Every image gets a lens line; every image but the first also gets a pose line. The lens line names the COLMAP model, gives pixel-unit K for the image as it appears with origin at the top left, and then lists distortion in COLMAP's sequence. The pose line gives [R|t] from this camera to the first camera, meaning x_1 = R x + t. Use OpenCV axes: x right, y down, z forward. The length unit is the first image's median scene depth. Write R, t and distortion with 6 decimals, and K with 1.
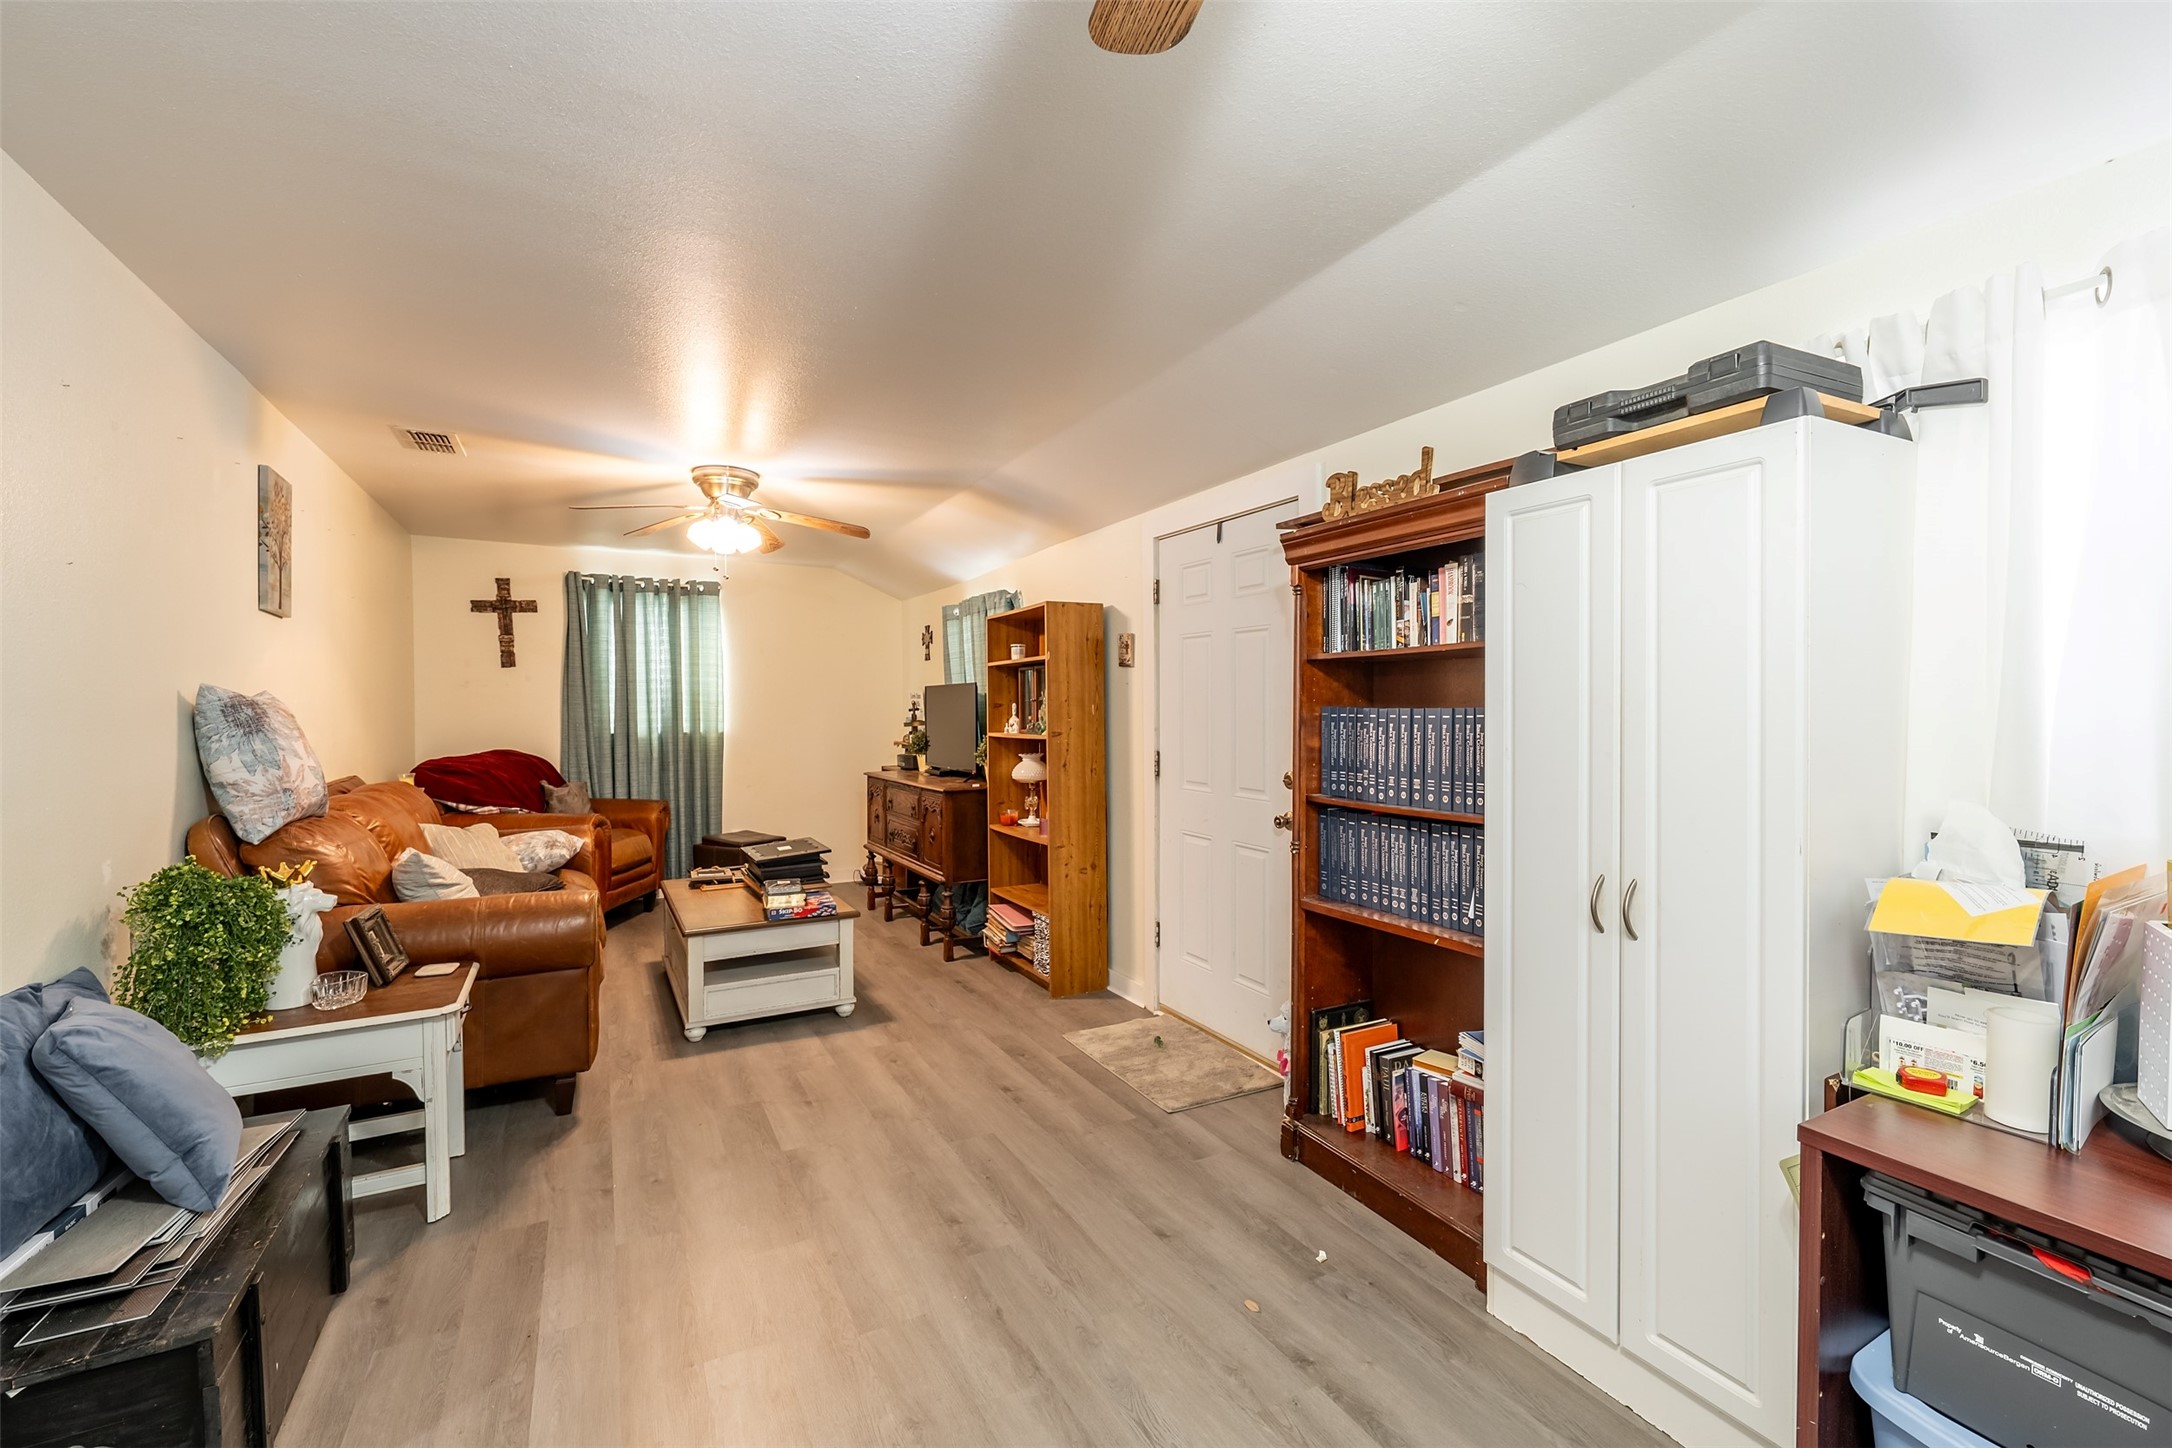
lens RADIAL K [[883.3, 0, 1082.6], [0, 883.3, 719.0], [0, 0, 1]] dist [-0.001835, -0.000451]
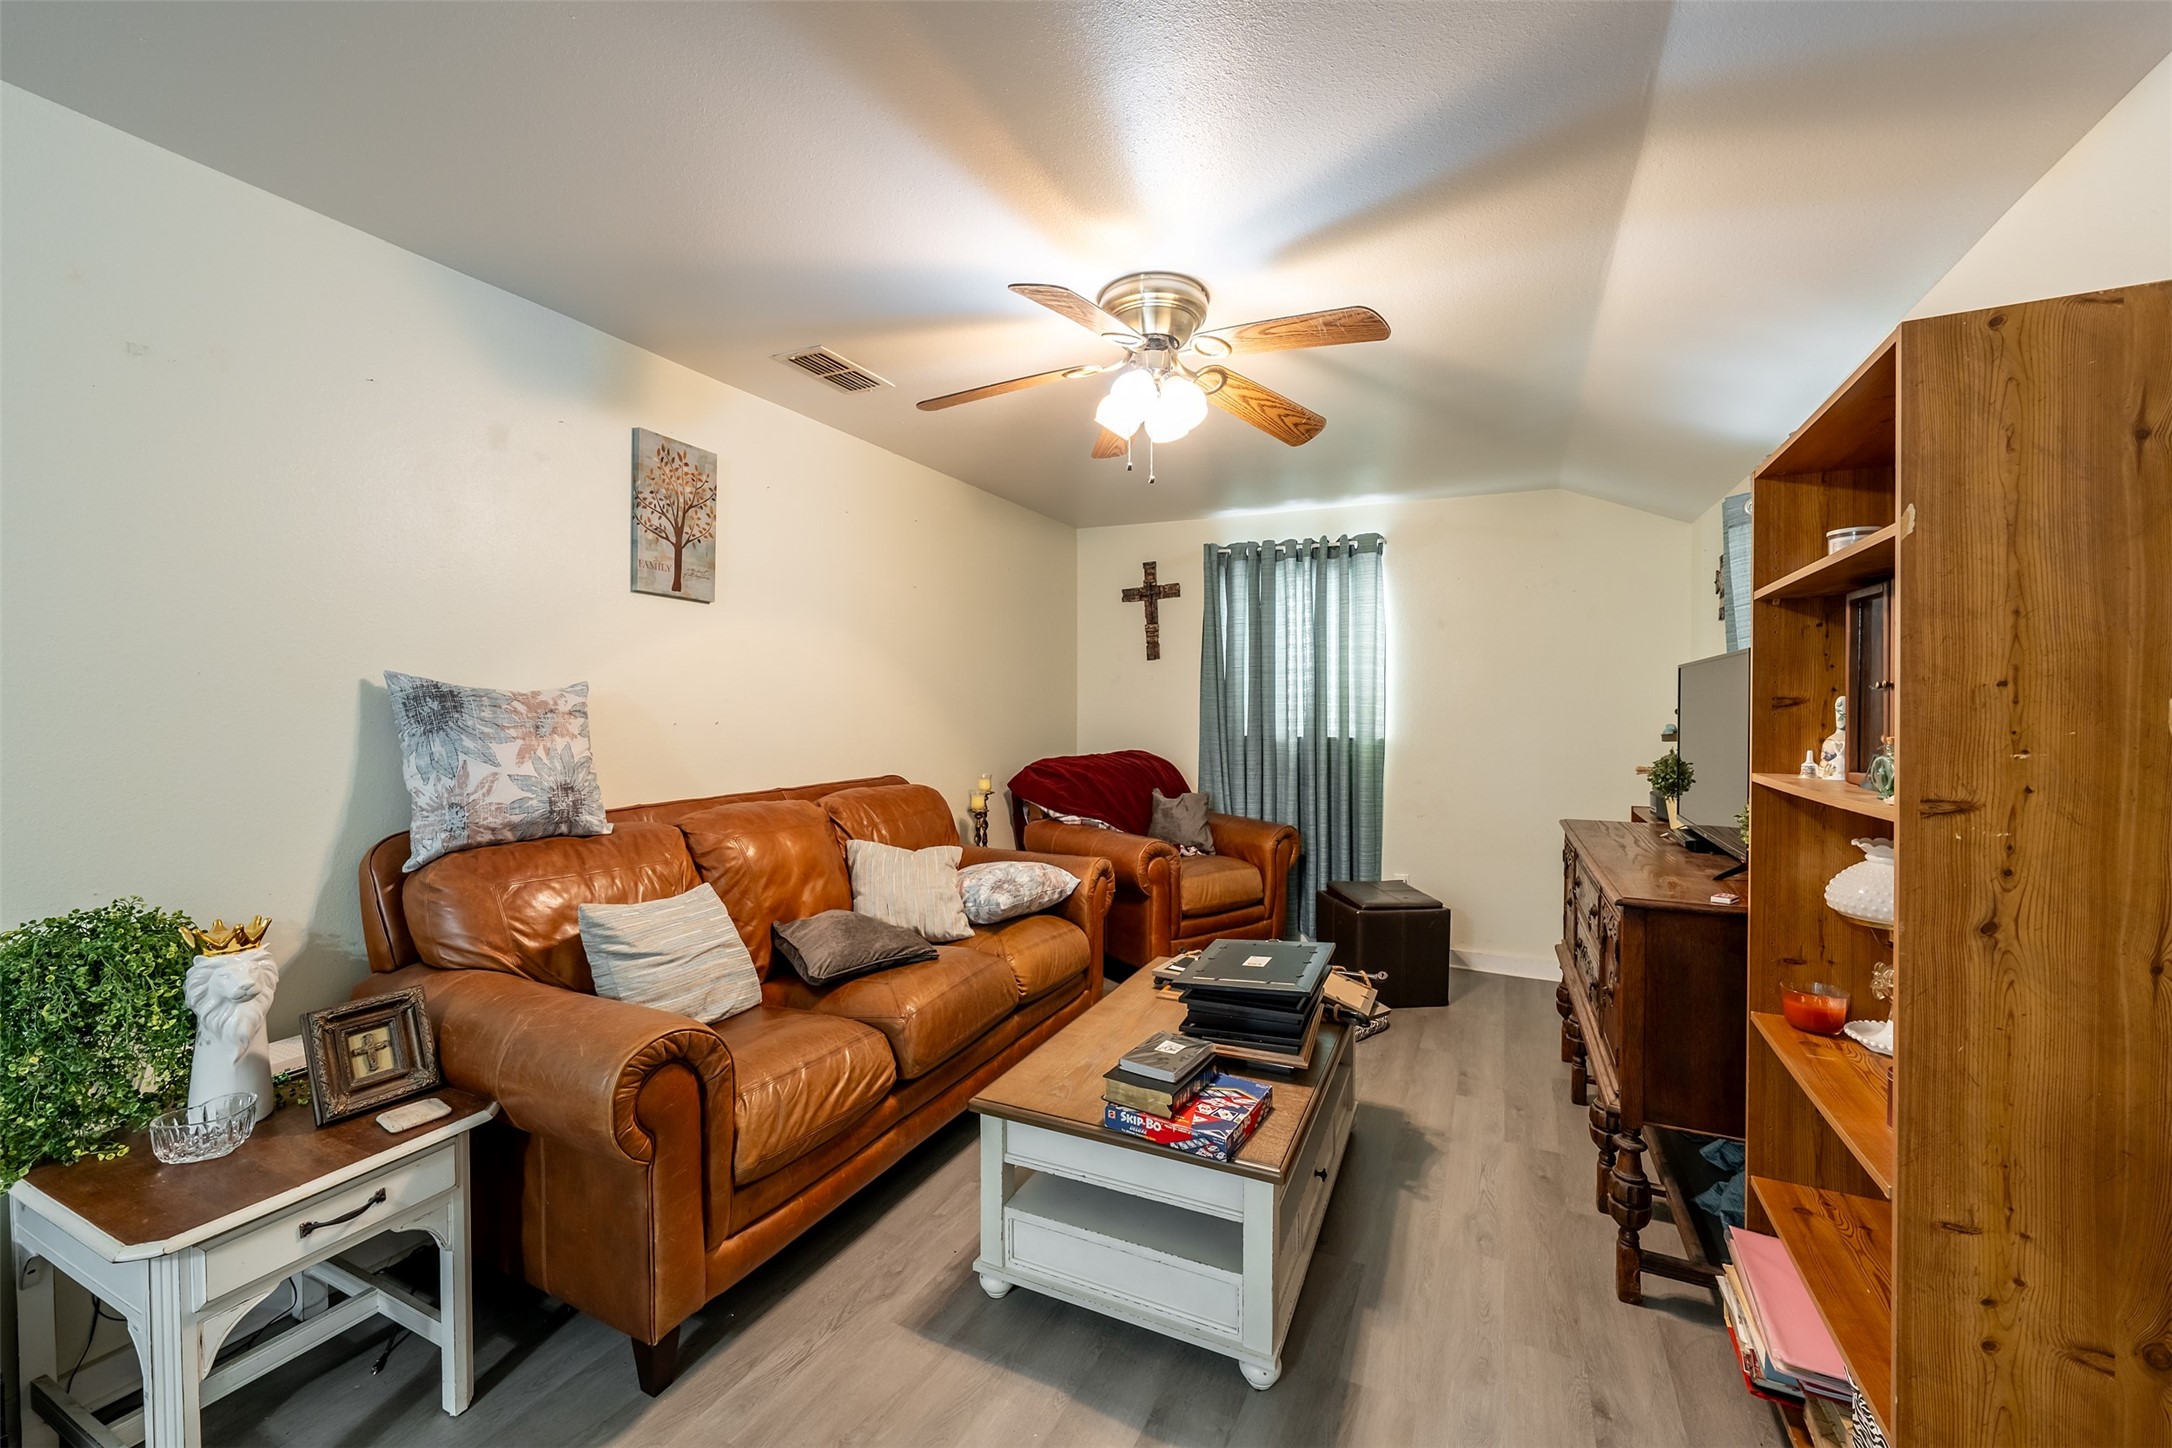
lens RADIAL K [[850.3, 0, 1086.5], [0, 850.3, 716.7], [0, 0, 1]] dist [-0.000829, 0.000048]
pose [[0.590912, 0.015800, -0.806581, 0.018254], [-0.016026, 0.999841, 0.007845, -0.006236], [0.806577, 0.008290, 0.591071, 0.477982]]
